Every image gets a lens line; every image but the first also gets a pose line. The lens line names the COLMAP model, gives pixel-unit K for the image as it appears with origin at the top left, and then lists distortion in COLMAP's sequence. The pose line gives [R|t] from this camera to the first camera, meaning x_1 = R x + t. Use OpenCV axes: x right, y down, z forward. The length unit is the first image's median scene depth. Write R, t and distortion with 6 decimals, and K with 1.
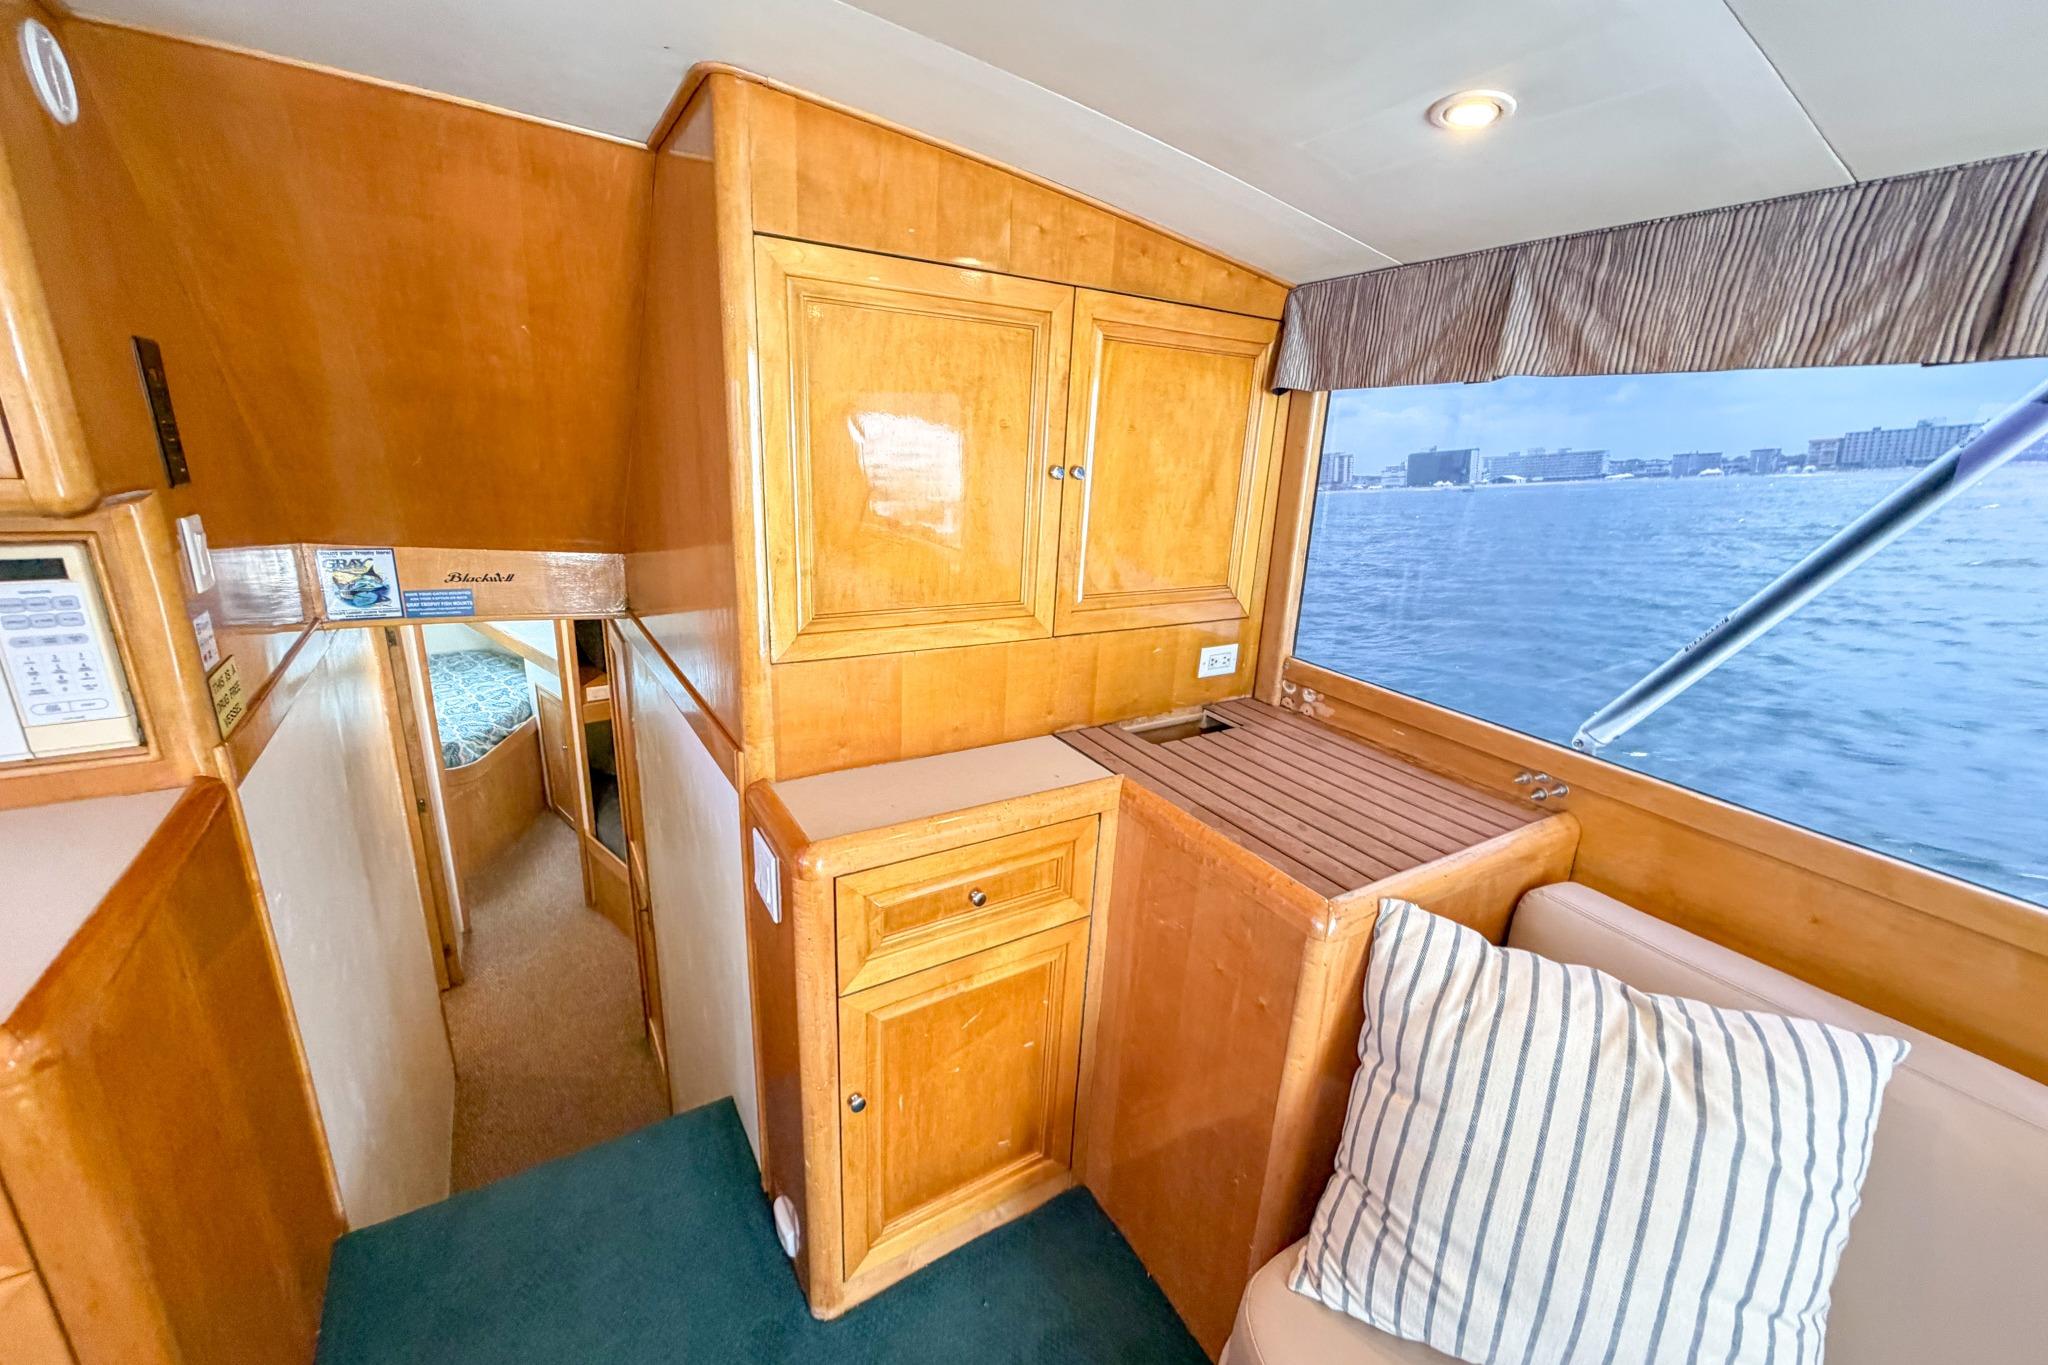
lens RADIAL K [[818.3, 0, 1021.8], [0, 818.3, 686.3], [0, 0, 1]] dist [0.000215, -0.000348]
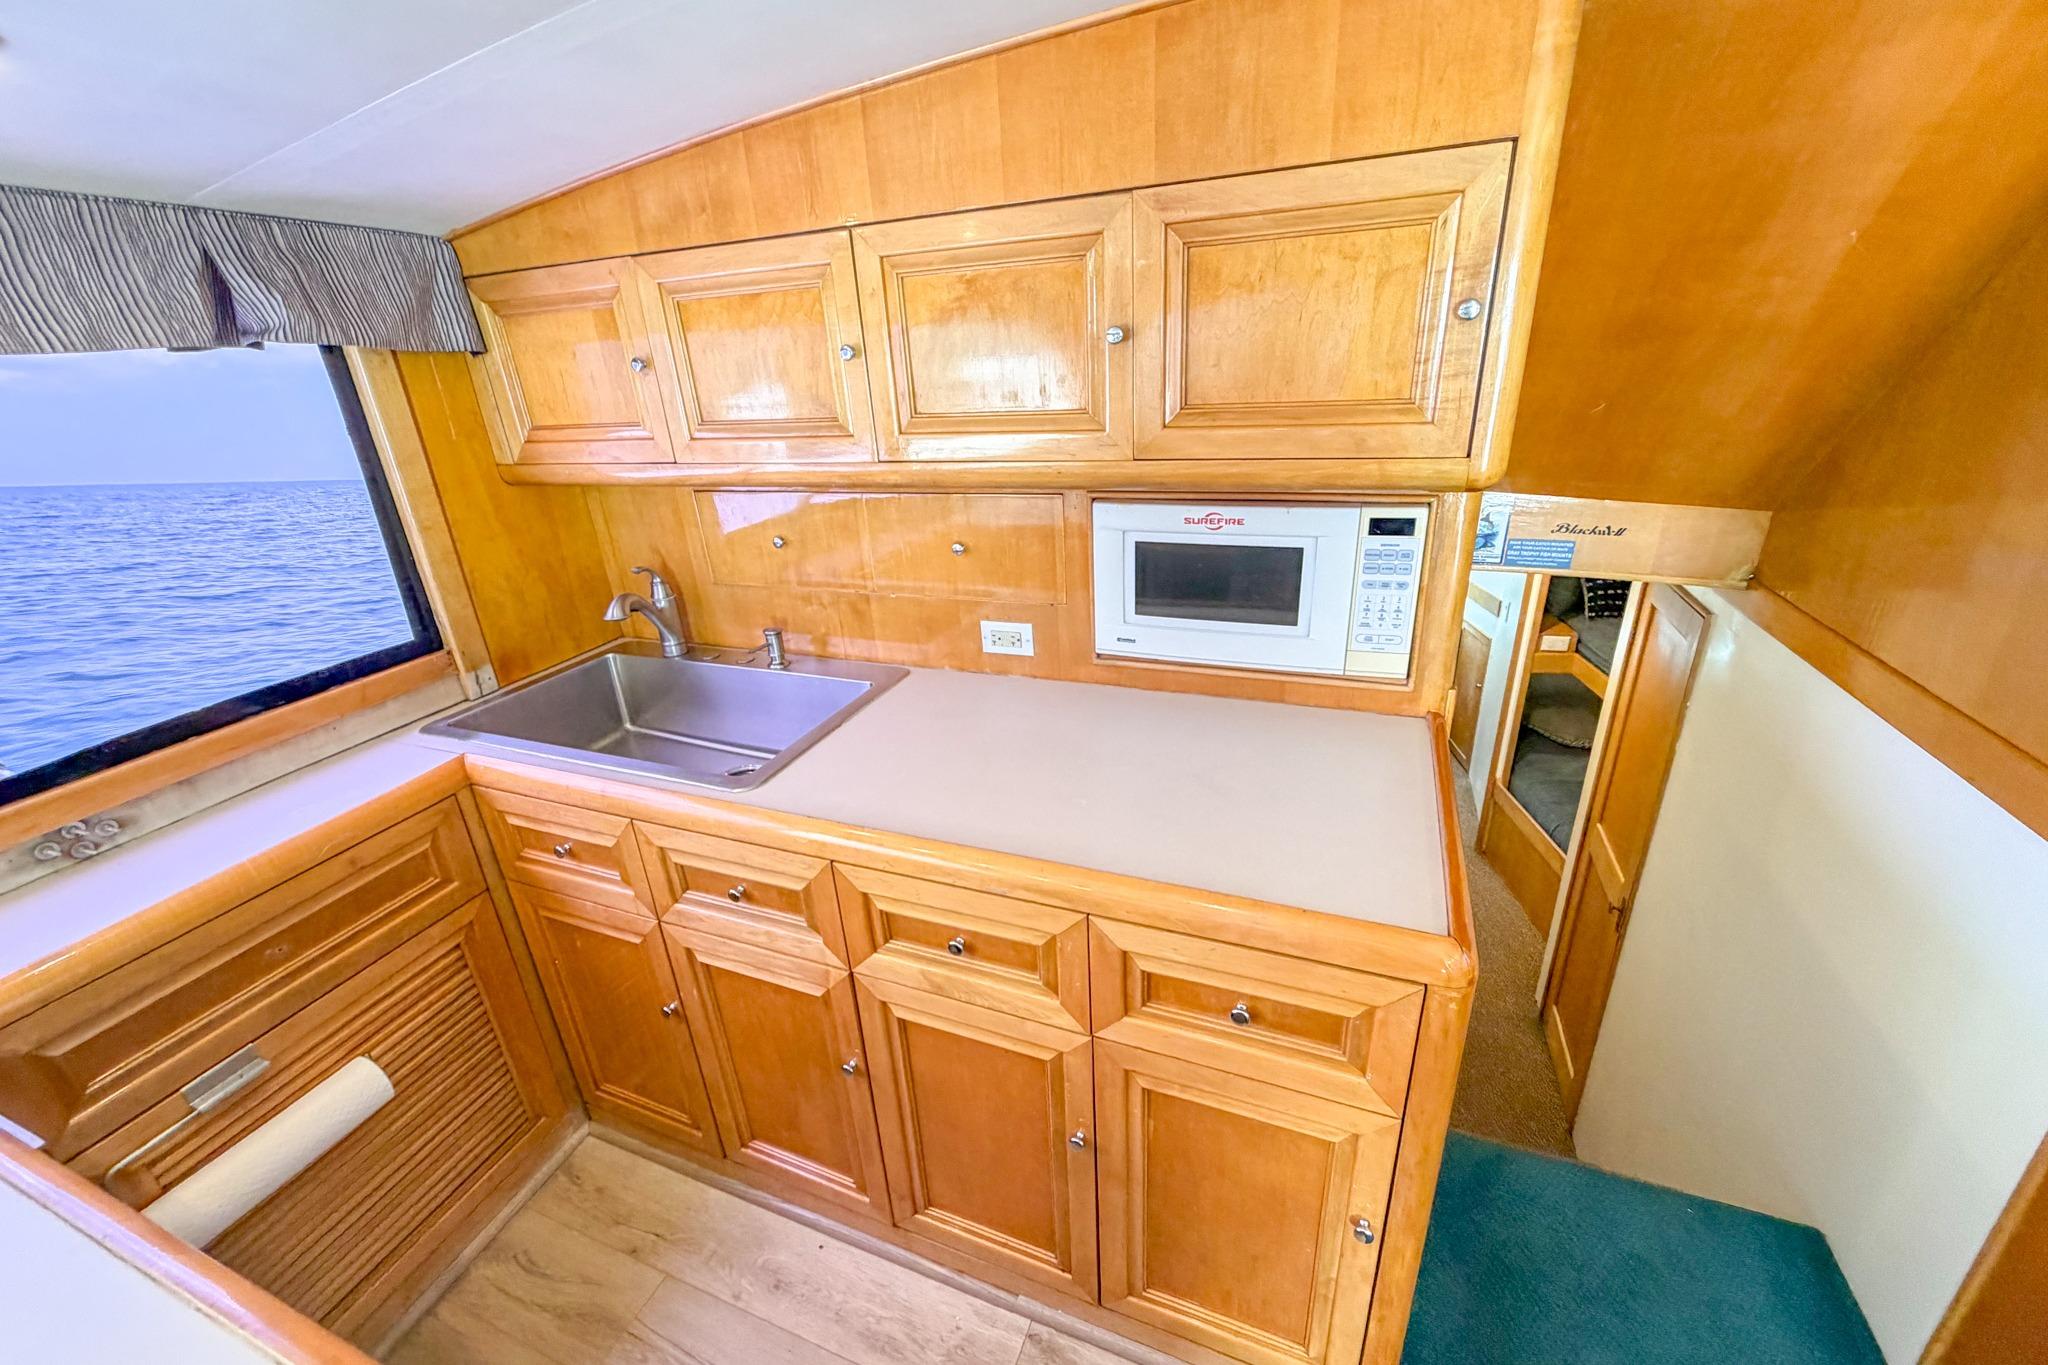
lens RADIAL K [[818.3, 0, 1021.8], [0, 818.3, 686.3], [0, 0, 1]] dist [0.000215, -0.000348]
pose [[0.586955, 0.231258, -0.775889, -0.381495], [-0.156670, 0.972667, 0.171390, -0.024100], [0.794316, 0.020960, 0.607142, -0.115215]]
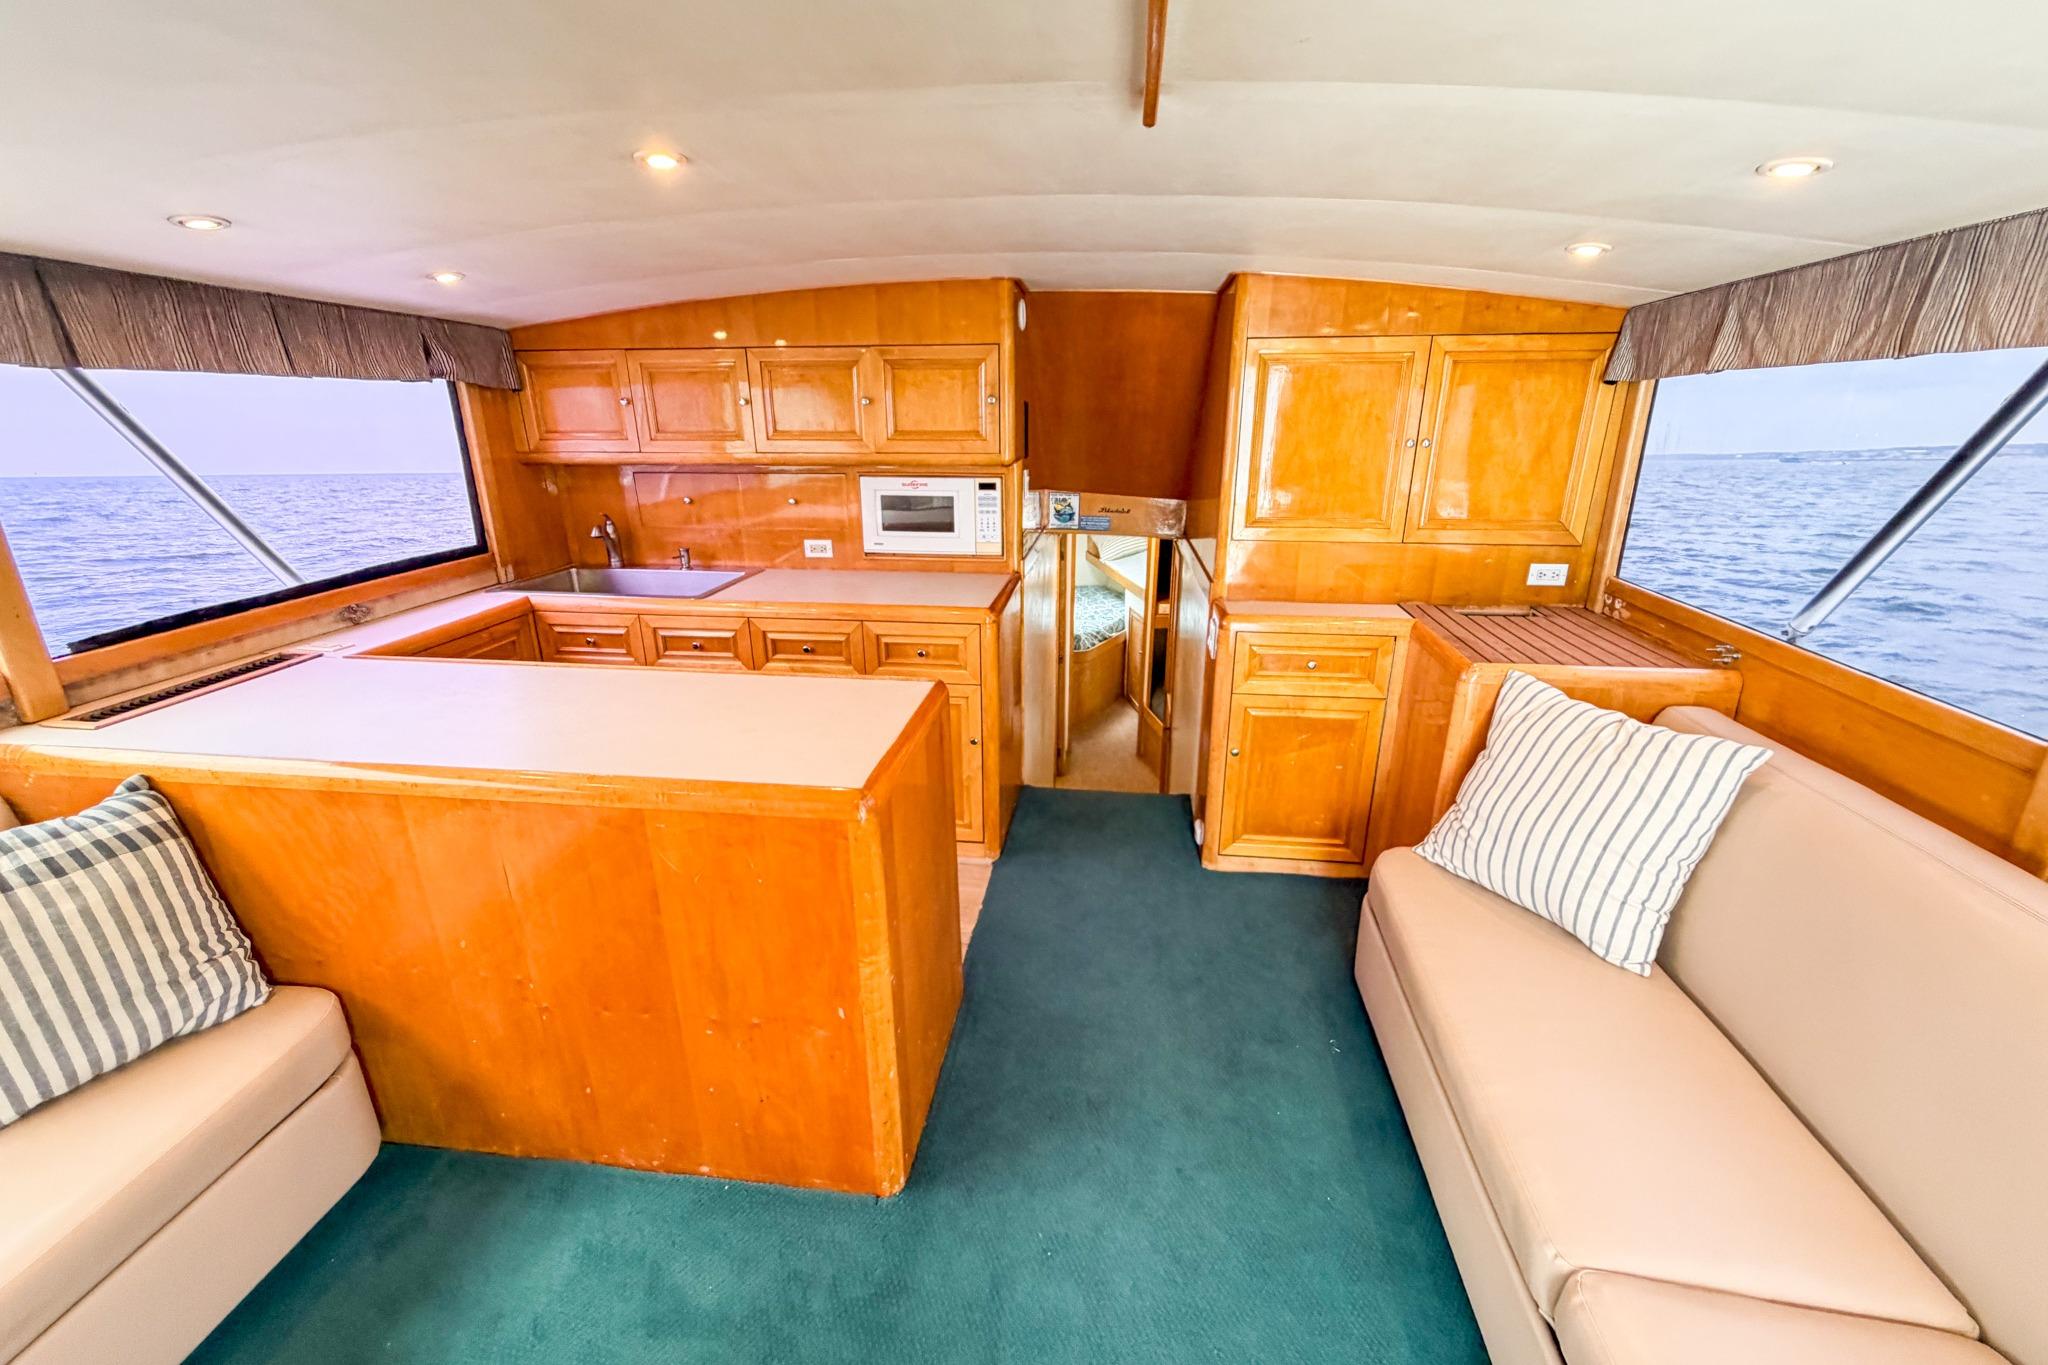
lens RADIAL K [[818.3, 0, 1021.8], [0, 818.3, 686.3], [0, 0, 1]] dist [0.000215, -0.000348]
pose [[0.777581, 0.152314, -0.610056, 0.523930], [-0.145914, 0.987442, 0.060554, 0.253858], [0.611618, 0.041930, 0.790041, -0.824167]]
